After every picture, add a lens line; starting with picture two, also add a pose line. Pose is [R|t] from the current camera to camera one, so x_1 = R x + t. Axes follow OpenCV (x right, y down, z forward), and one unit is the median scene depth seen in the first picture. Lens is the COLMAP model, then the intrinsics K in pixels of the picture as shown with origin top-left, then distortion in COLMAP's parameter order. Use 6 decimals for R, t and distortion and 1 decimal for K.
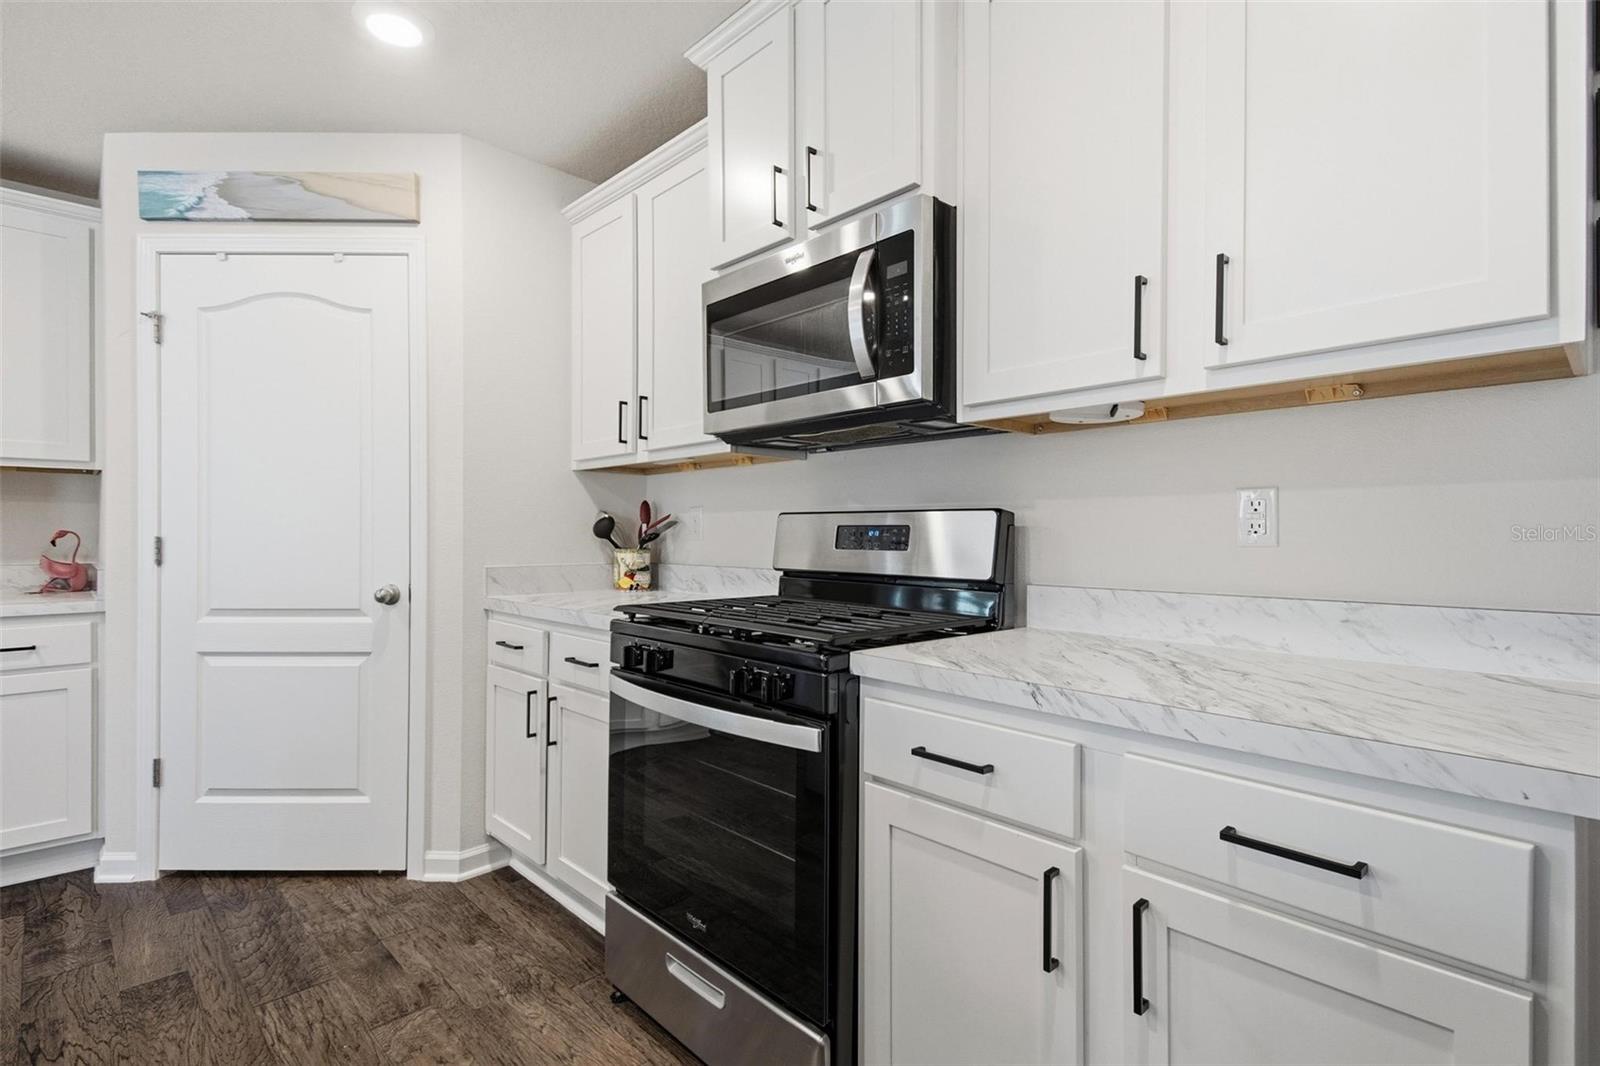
lens RADIAL K [[763.9, 0, 800.0], [0, 763.9, 533.0], [0, 0, 1]] dist [0.033065, -0.014875]
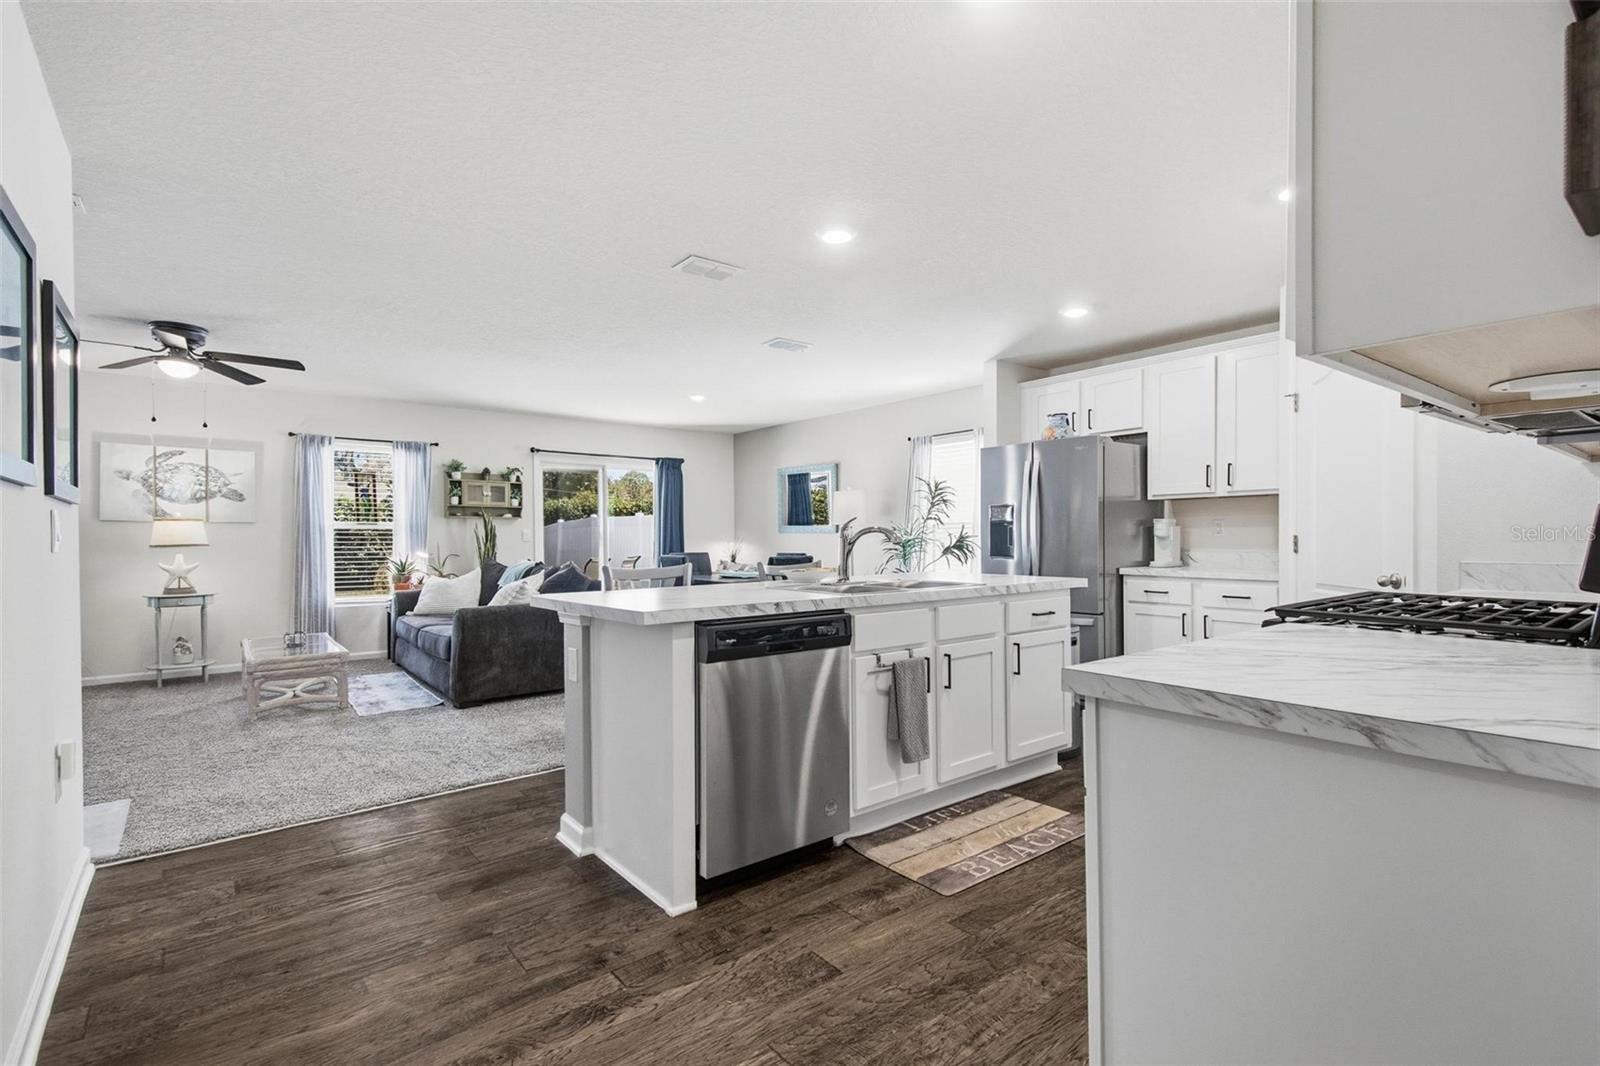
lens RADIAL K [[756.7, 0, 800.0], [0, 756.7, 533.0], [0, 0, 1]] dist [0.043656, -0.018715]
pose [[-0.105885, -0.004323, -0.994369, 0.925321], [0.006501, 0.999966, -0.005039, 0.001650], [0.994357, -0.006998, -0.105854, 0.184867]]
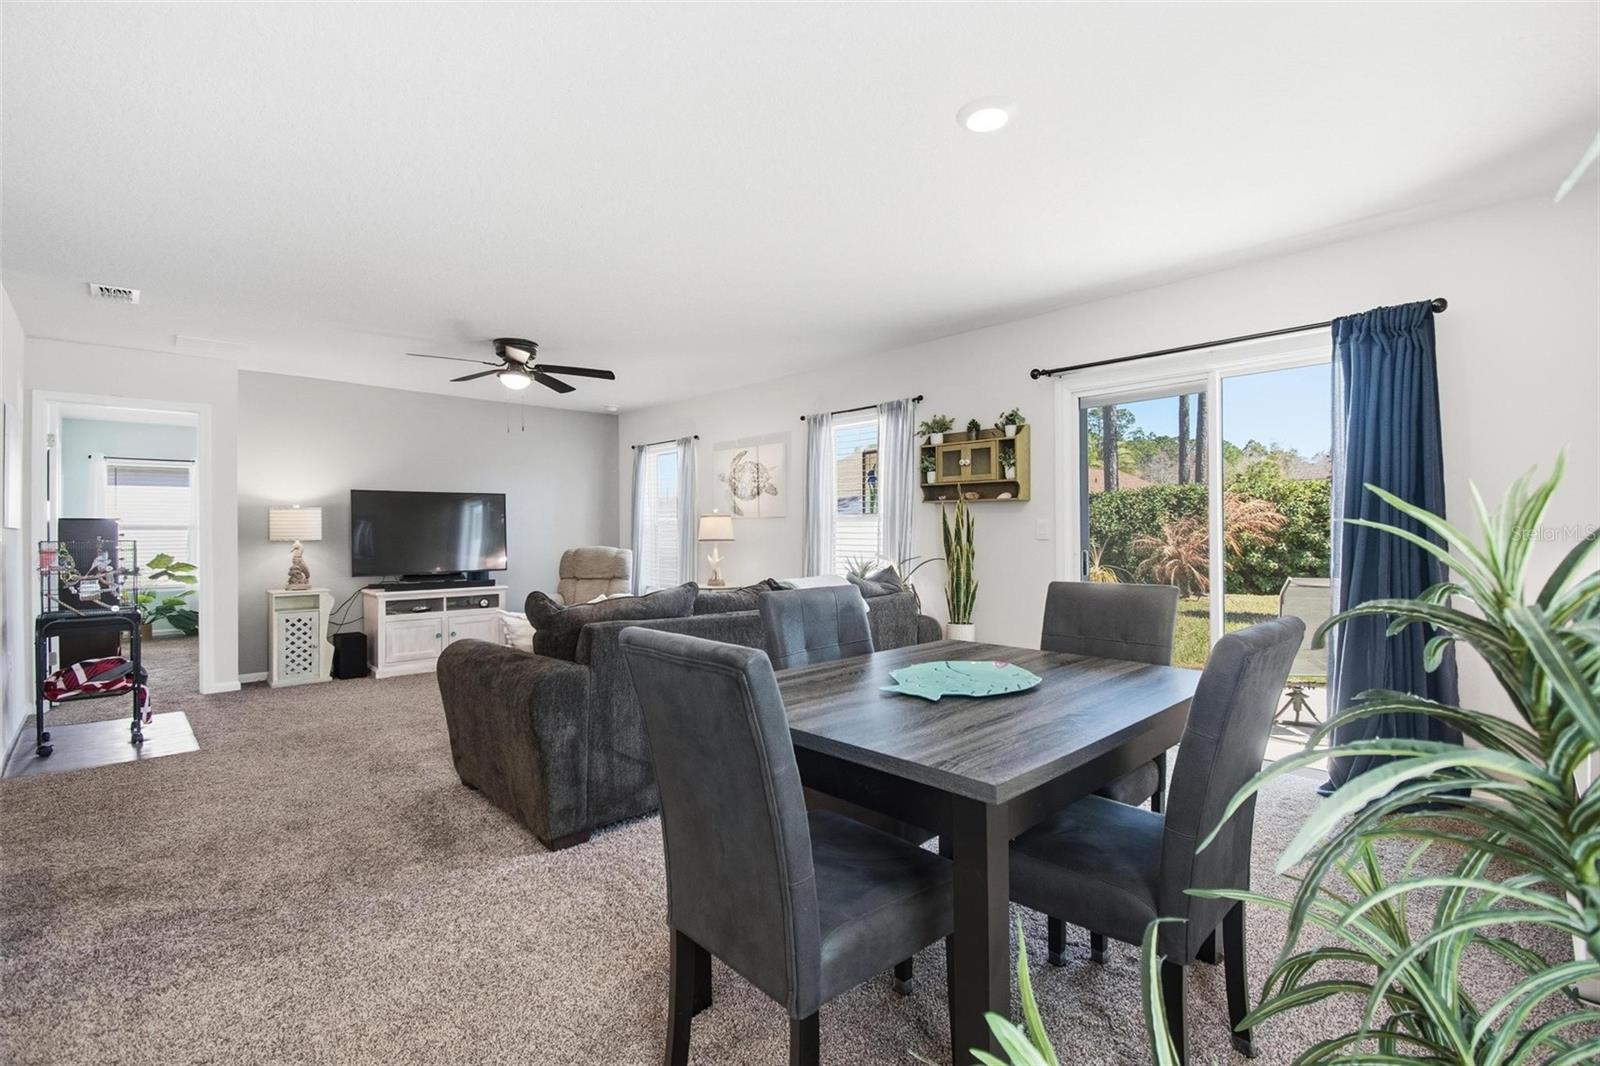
lens RADIAL K [[731.2, 0, 800.0], [0, 731.2, 533.0], [0, 0, 1]] dist [0.025651, -0.022886]
pose [[-0.999919, 0.006210, 0.011109, -1.834058], [0.006193, 0.999980, -0.001514, -0.003647], [-0.011118, -0.001445, -0.999937, 0.463301]]
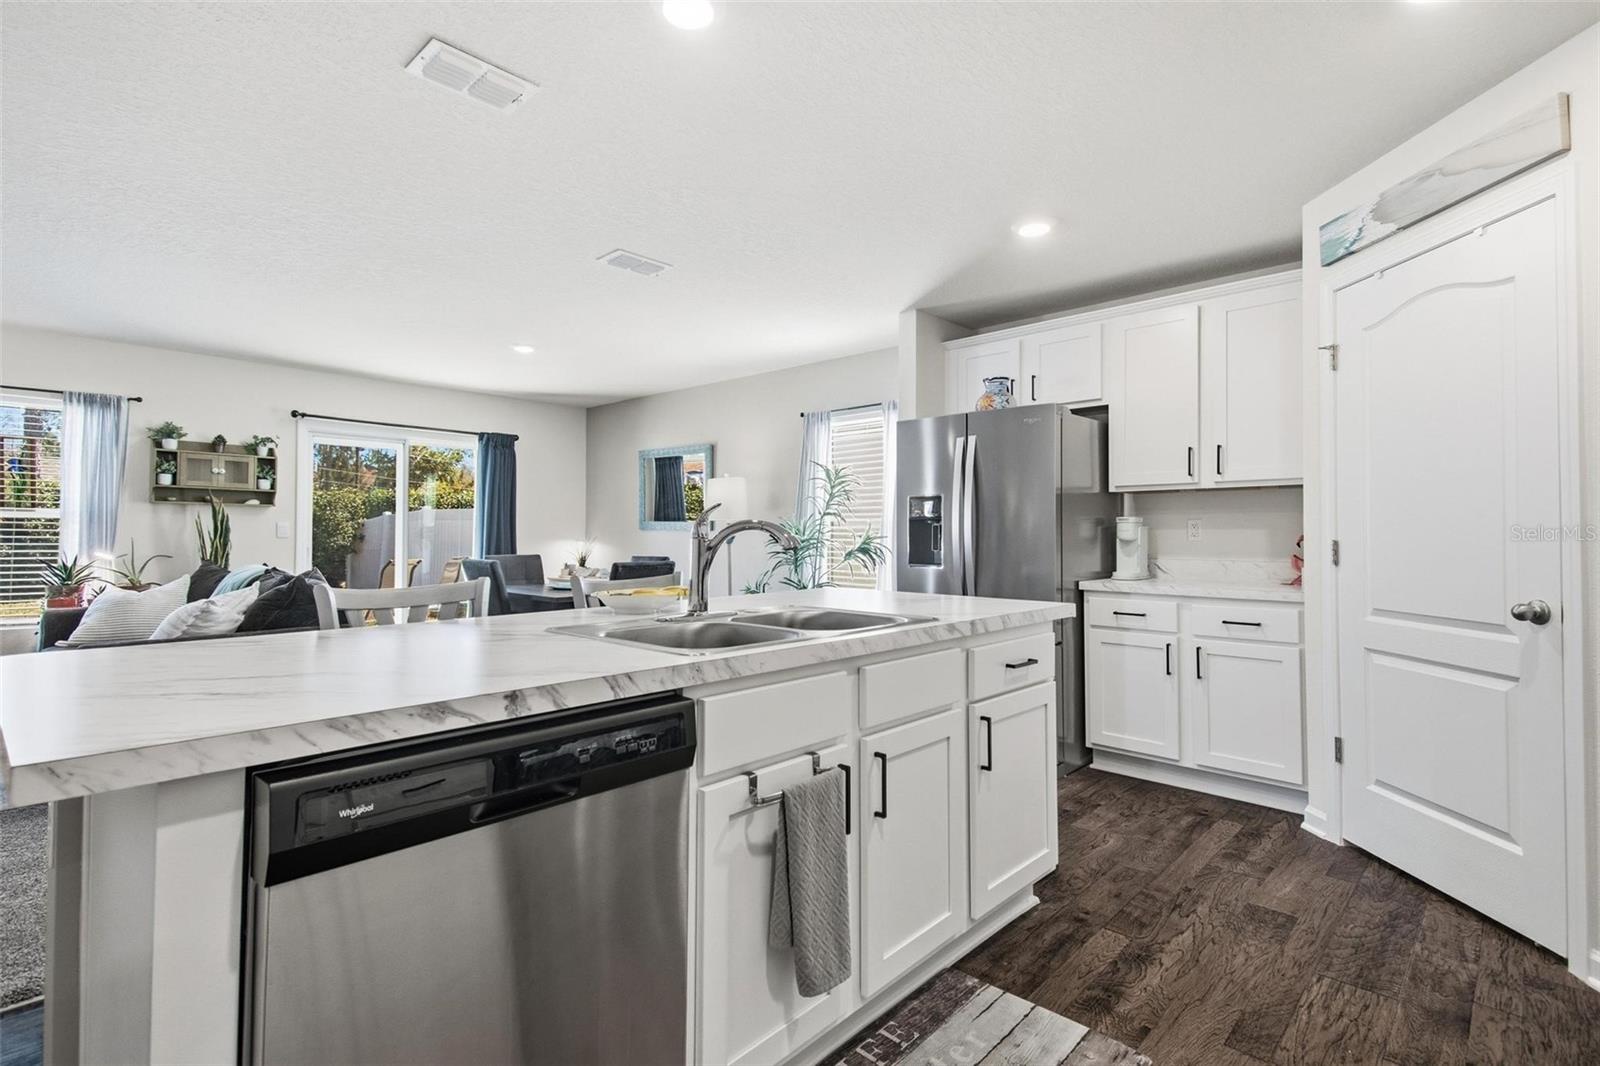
lens RADIAL K [[771.1, 0, 807.6], [0, 771.1, 524.2], [0, 0, 1]] dist [0.034964, -0.014697]
pose [[0.052522, -0.014720, -0.998511, 0.303757], [-0.003603, 0.999882, -0.014929, 0.000986], [0.998613, 0.004382, 0.052462, 0.190400]]
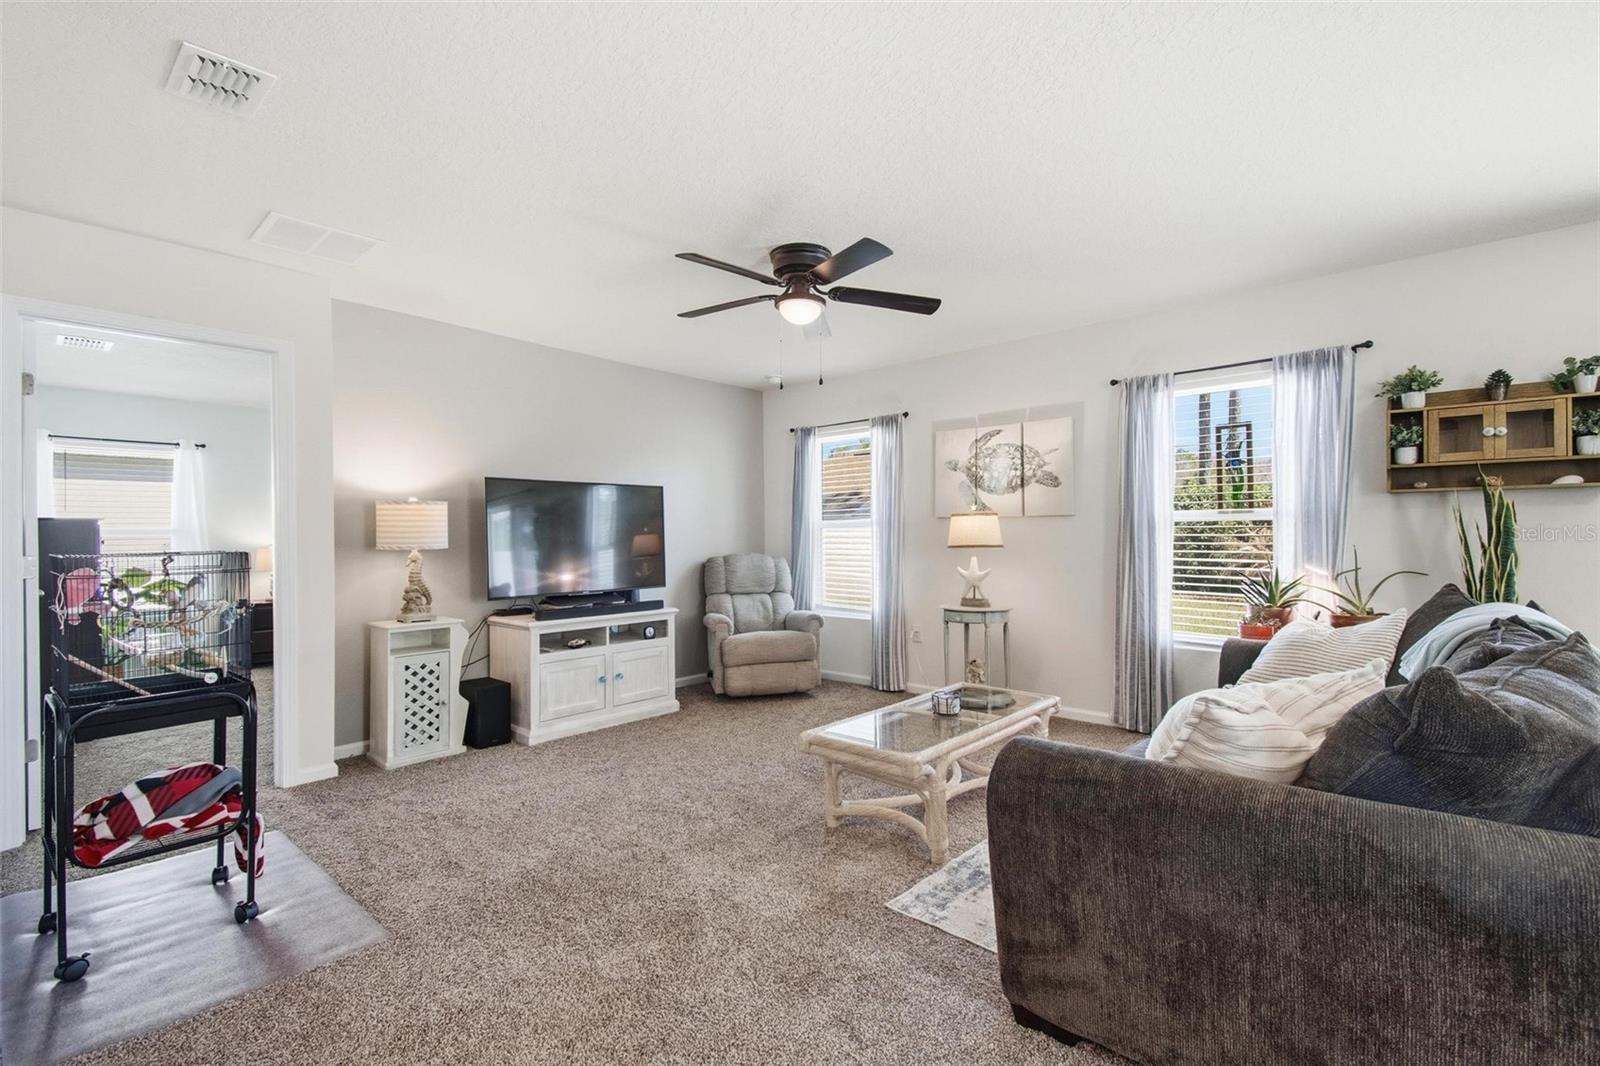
lens RADIAL K [[711.3, 0, 800.6], [0, 711.3, 527.5], [0, 0, 1]] dist [0.034645, -0.015356]
pose [[-0.997718, 0.008946, -0.066923, -0.879896], [0.009934, 0.999846, -0.014441, -0.011656], [0.066784, -0.015073, -0.997654, -0.281642]]
